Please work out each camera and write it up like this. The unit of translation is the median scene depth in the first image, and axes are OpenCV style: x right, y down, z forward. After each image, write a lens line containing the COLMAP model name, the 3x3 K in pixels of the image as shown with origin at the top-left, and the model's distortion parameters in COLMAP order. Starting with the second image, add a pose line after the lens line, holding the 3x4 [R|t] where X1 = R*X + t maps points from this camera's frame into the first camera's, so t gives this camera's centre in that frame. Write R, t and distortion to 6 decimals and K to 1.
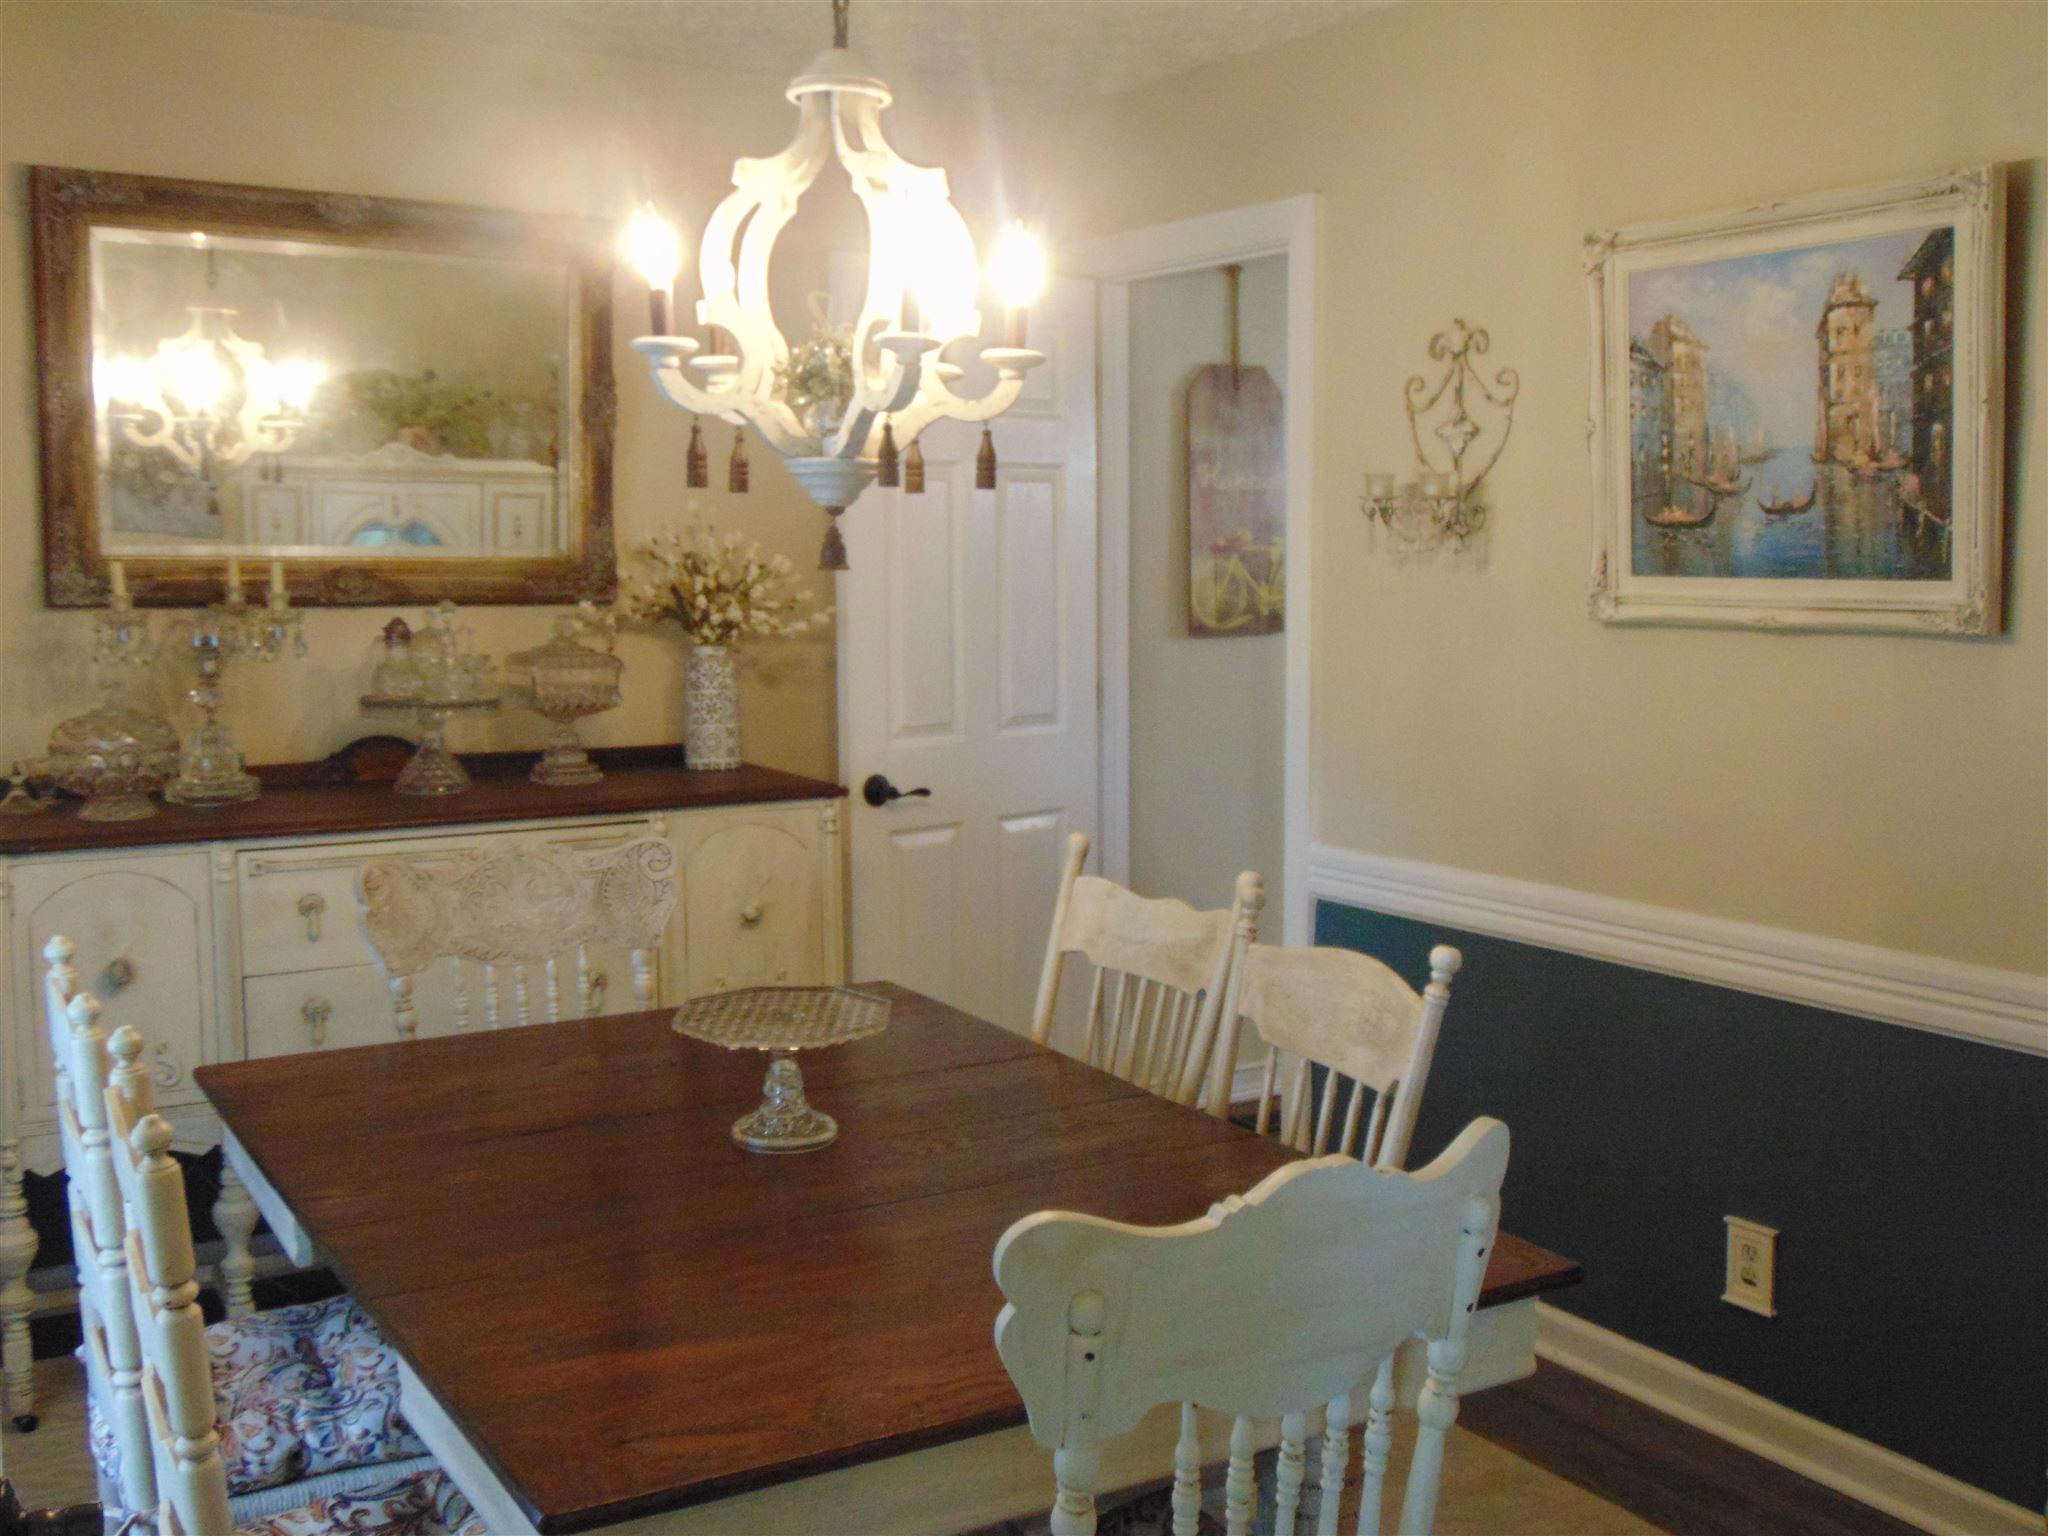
lens RADIAL K [[2014.5, 0, 1024.0], [0, 2014.5, 768.0], [0, 0, 1]] dist [-0.019038, -0.014184]
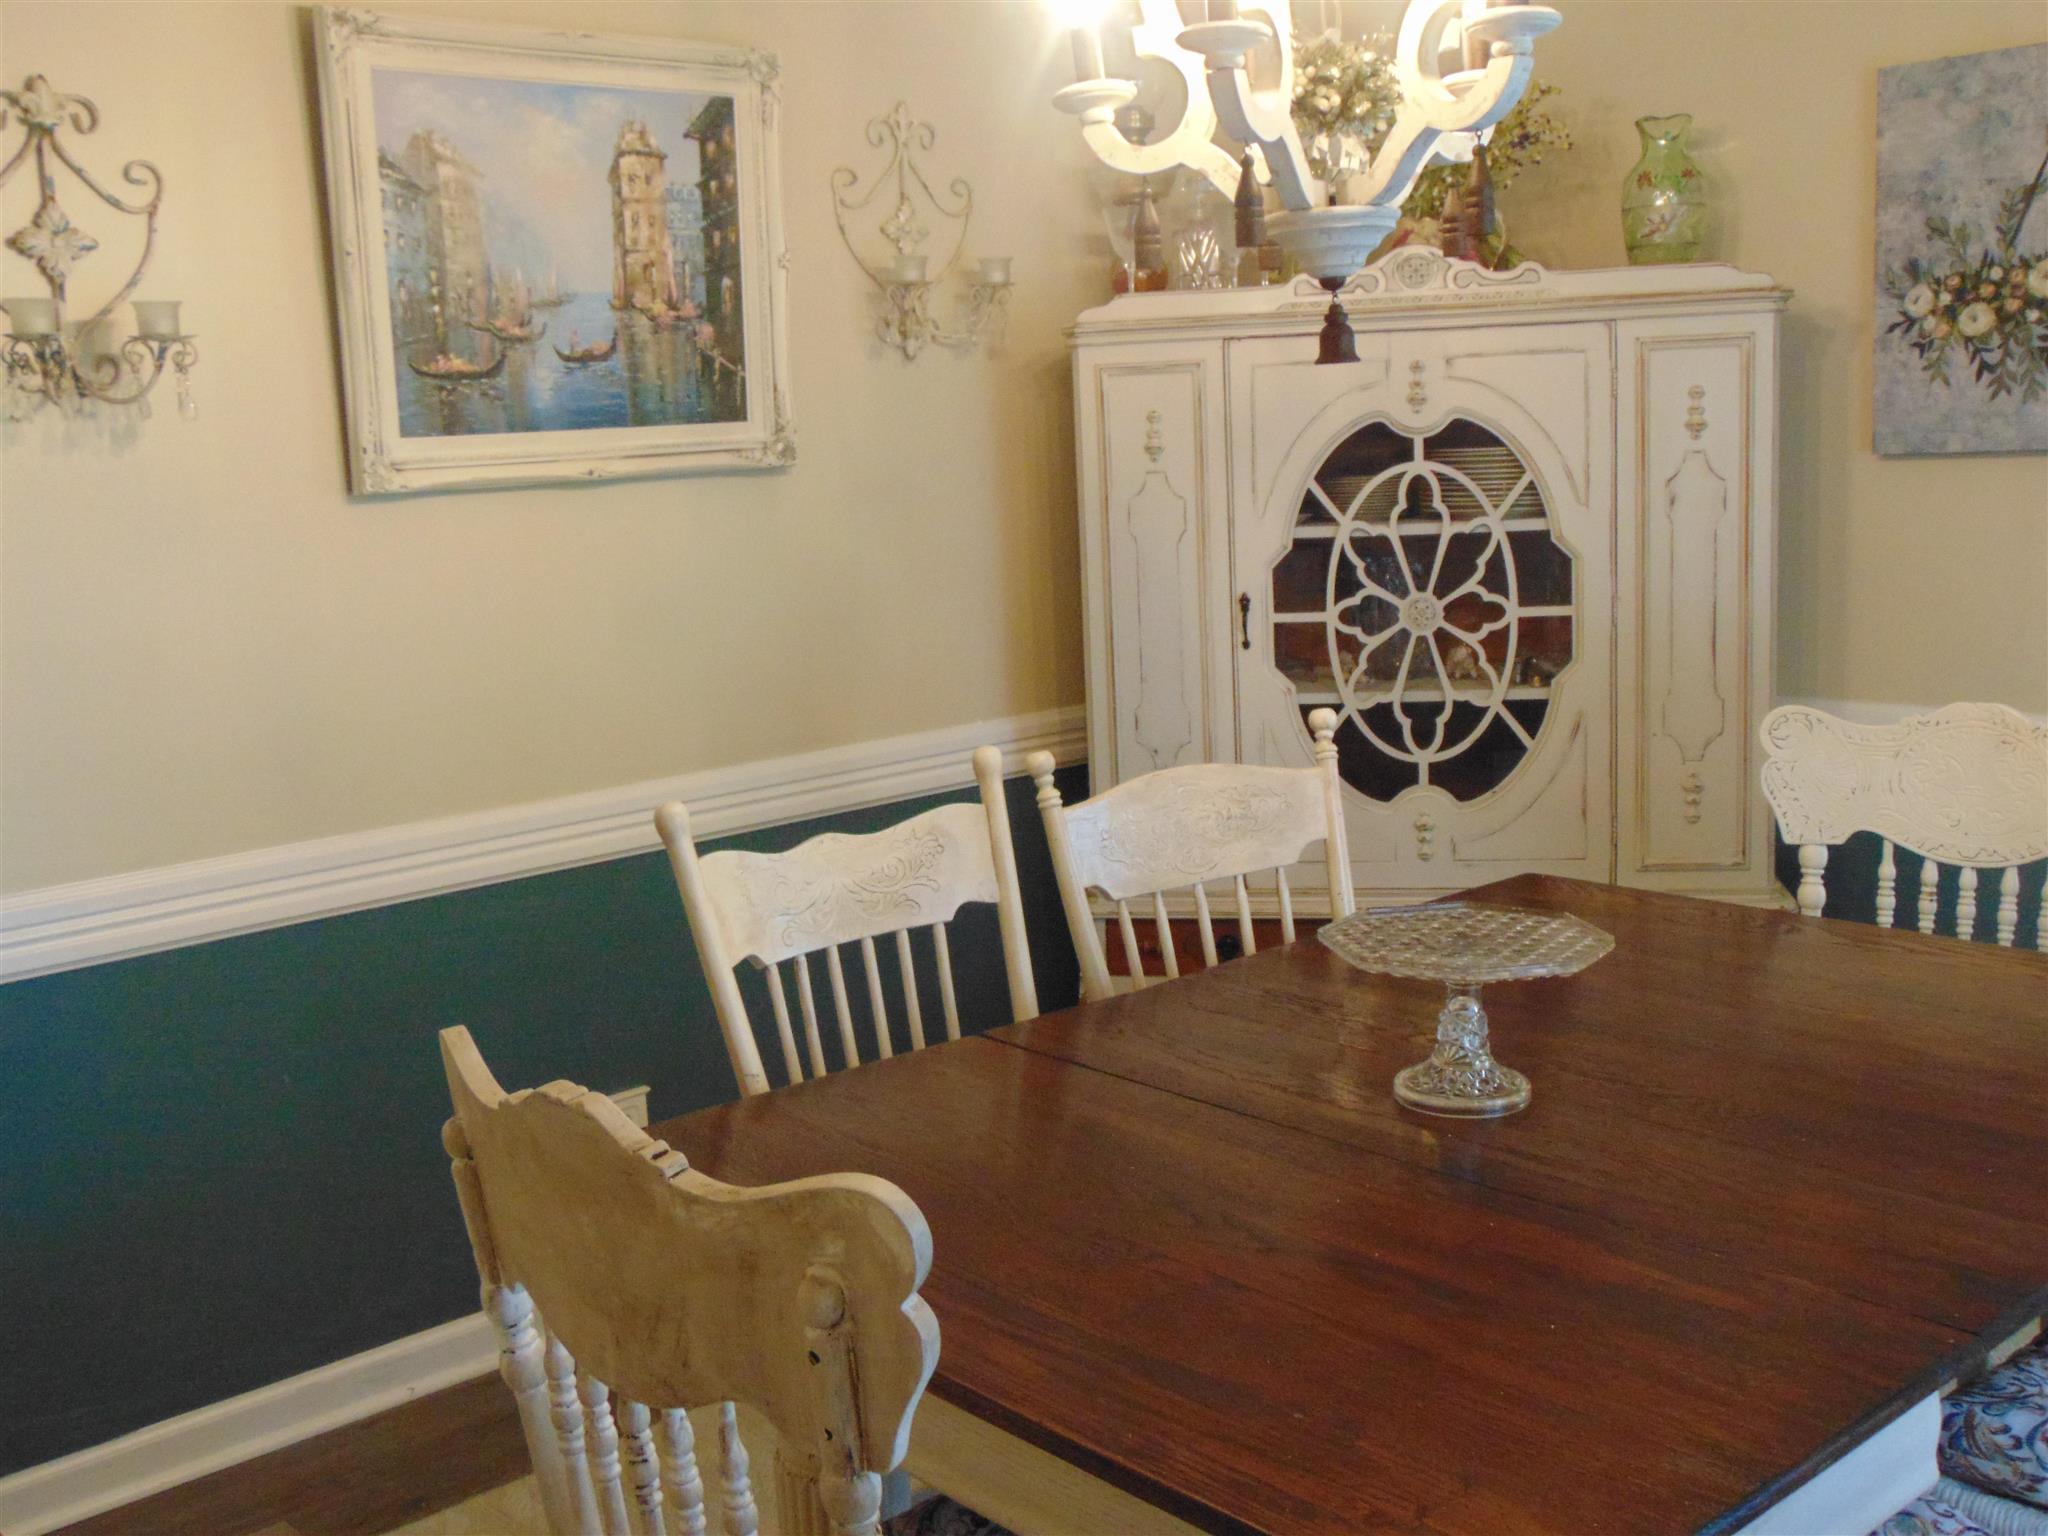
lens RADIAL K [[2014.5, 0, 1024.0], [0, 2014.5, 768.0], [0, 0, 1]] dist [-0.019038, -0.014184]
pose [[-0.182432, -0.147446, 0.972100, -0.646316], [0.164668, 0.970145, 0.178053, -0.075981], [-0.969331, 0.192556, -0.152706, 1.002414]]
